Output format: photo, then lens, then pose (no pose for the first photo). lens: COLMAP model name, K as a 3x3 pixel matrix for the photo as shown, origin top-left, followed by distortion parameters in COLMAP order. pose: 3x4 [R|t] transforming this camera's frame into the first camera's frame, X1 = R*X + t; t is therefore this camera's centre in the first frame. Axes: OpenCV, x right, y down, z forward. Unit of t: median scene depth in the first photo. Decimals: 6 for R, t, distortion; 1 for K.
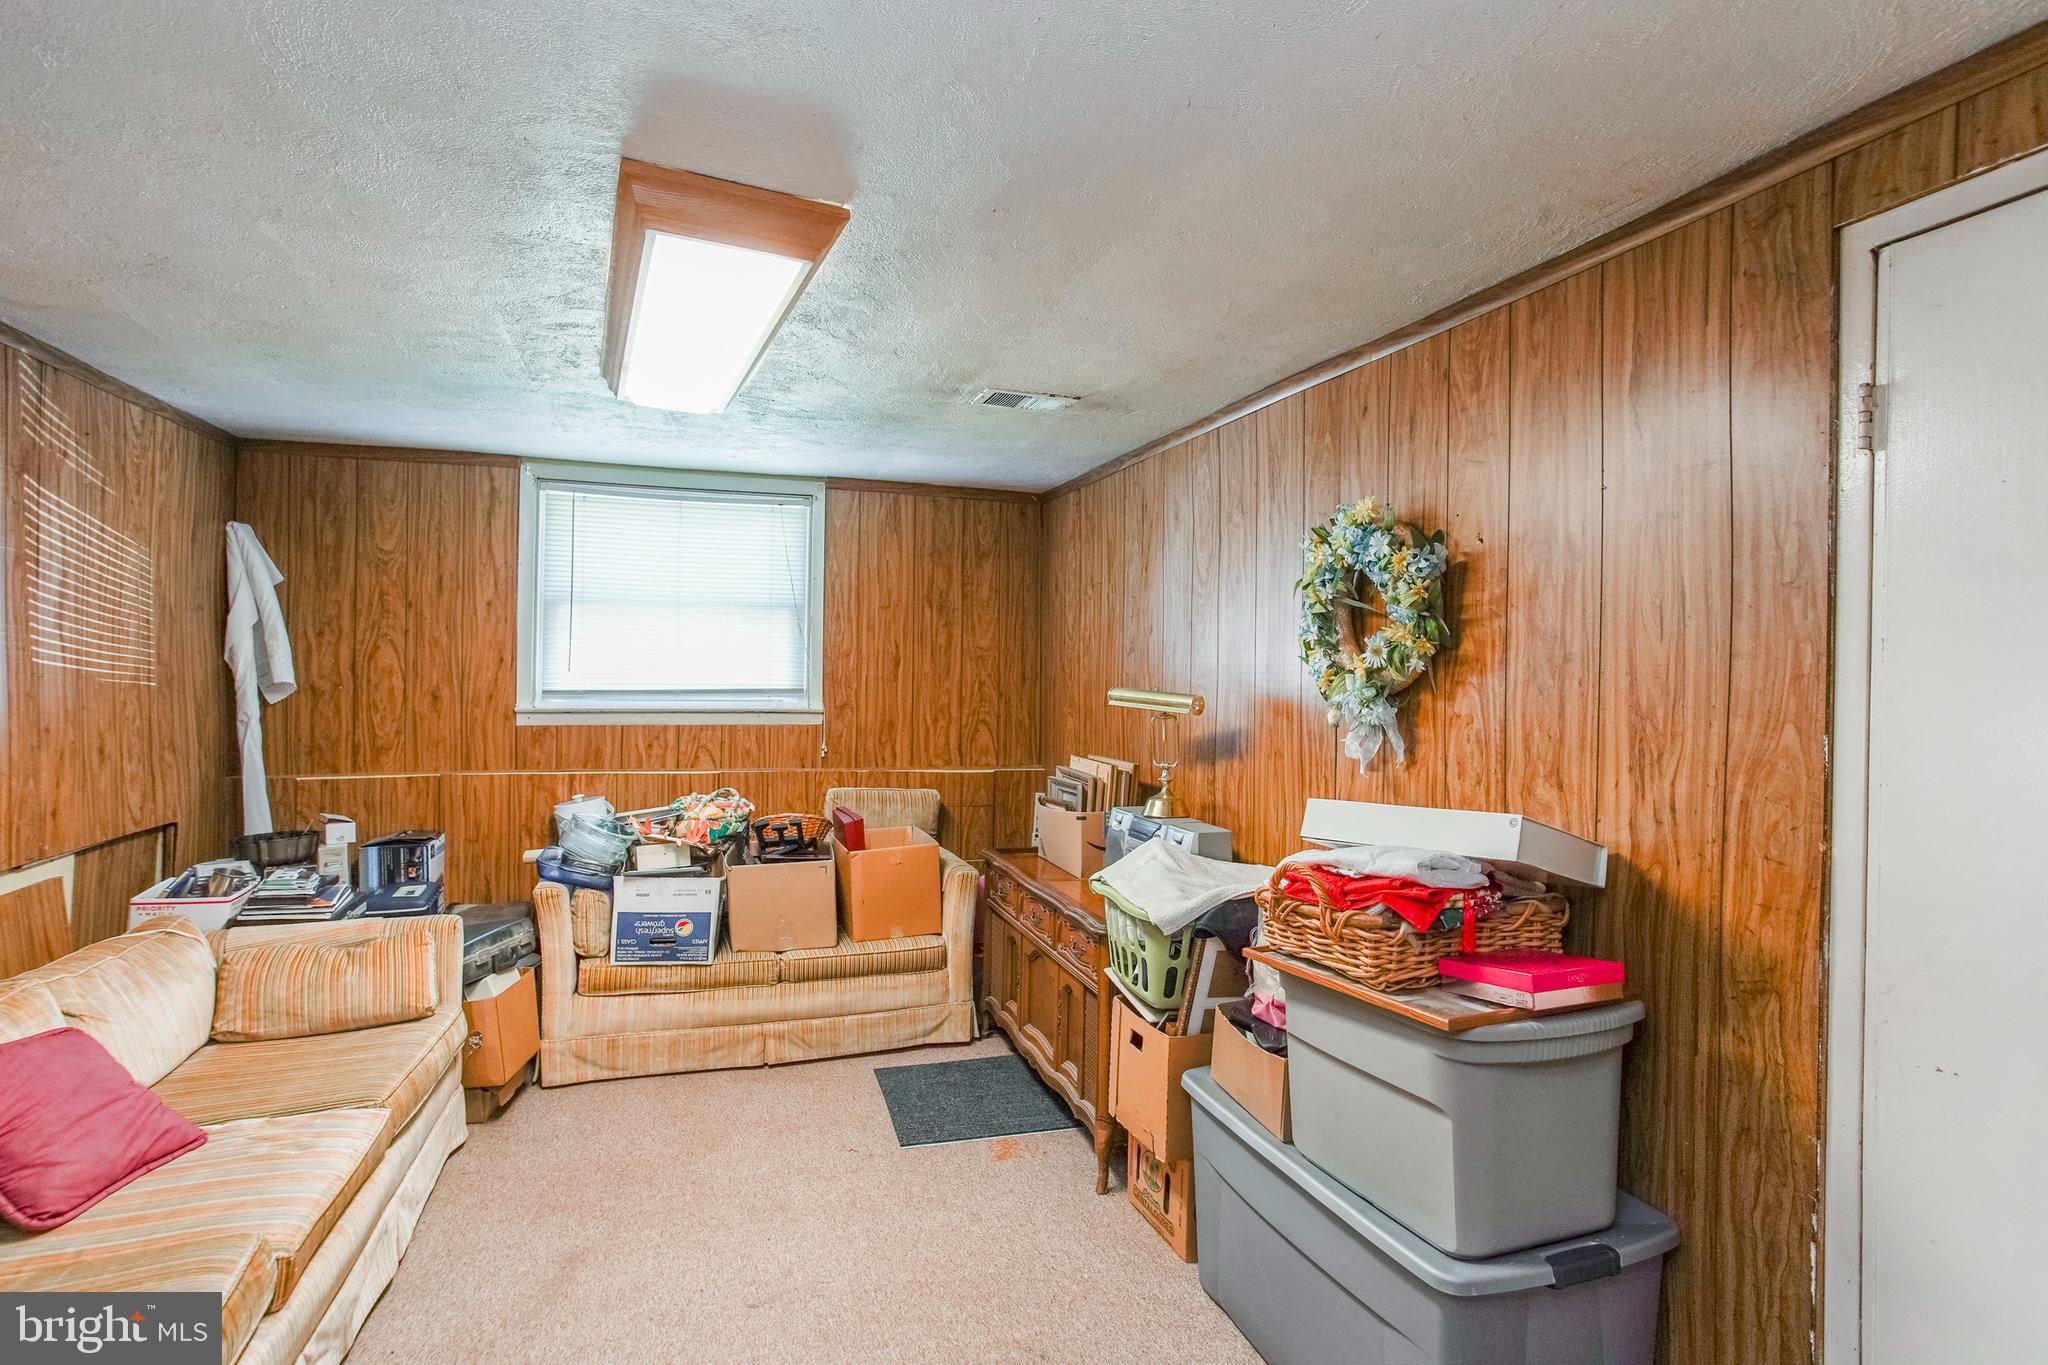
lens RADIAL K [[984.4, 0, 1027.1], [0, 984.4, 665.1], [0, 0, 1]] dist [-0.059034, 0.038518]
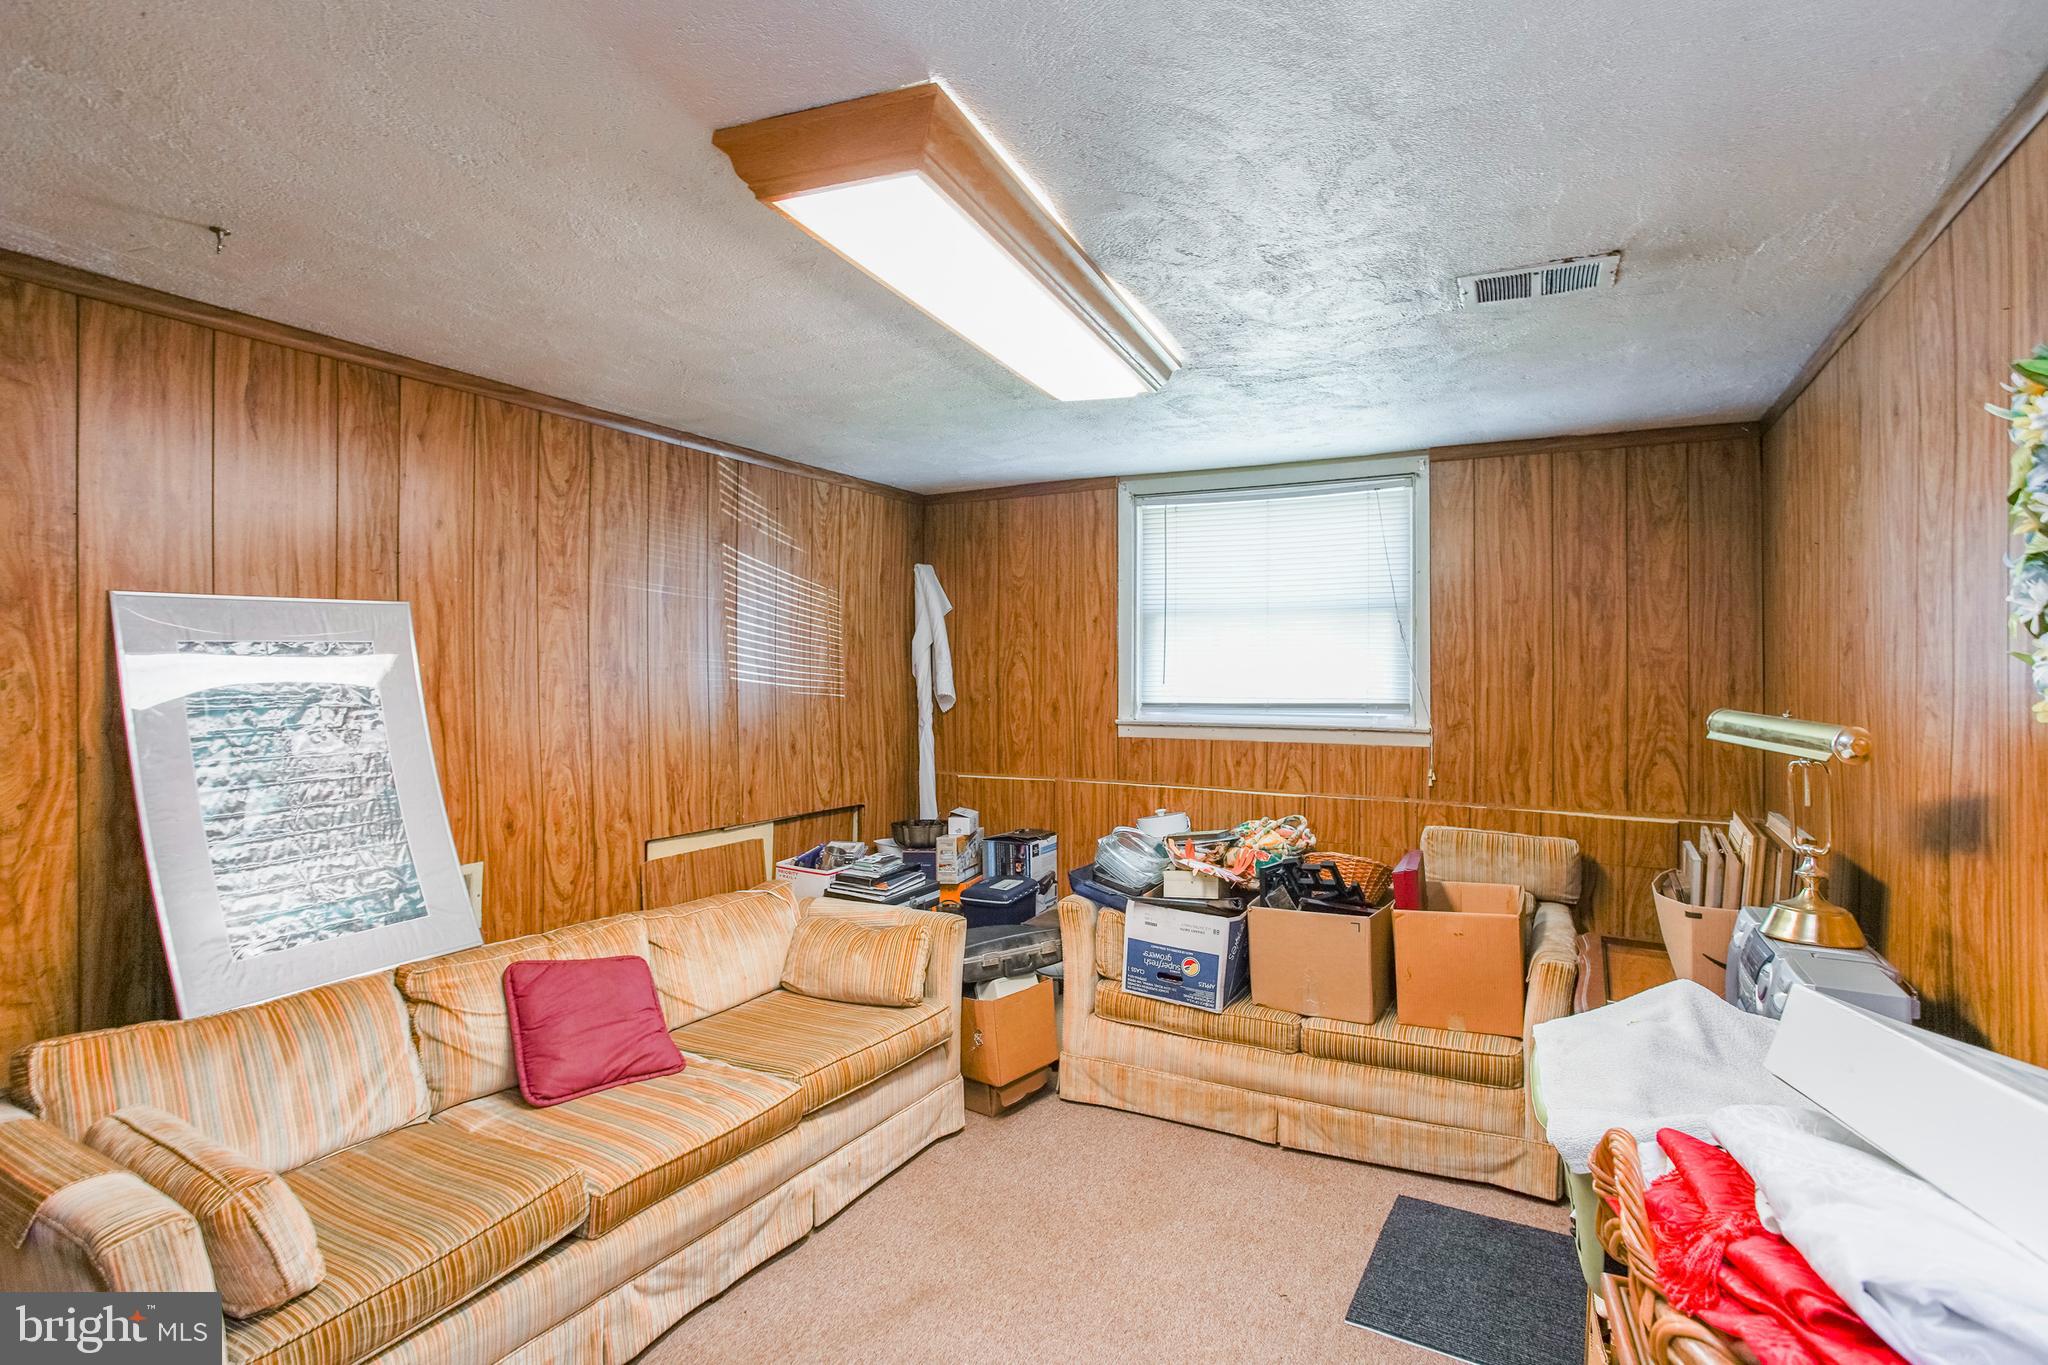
lens RADIAL K [[984.4, 0, 1027.1], [0, 984.4, 665.1], [0, 0, 1]] dist [-0.059034, 0.038518]
pose [[0.702361, -0.016515, -0.711629, 0.178547], [0.009352, 0.999859, -0.013973, -0.000470], [0.711759, 0.003159, 0.702416, 0.229655]]
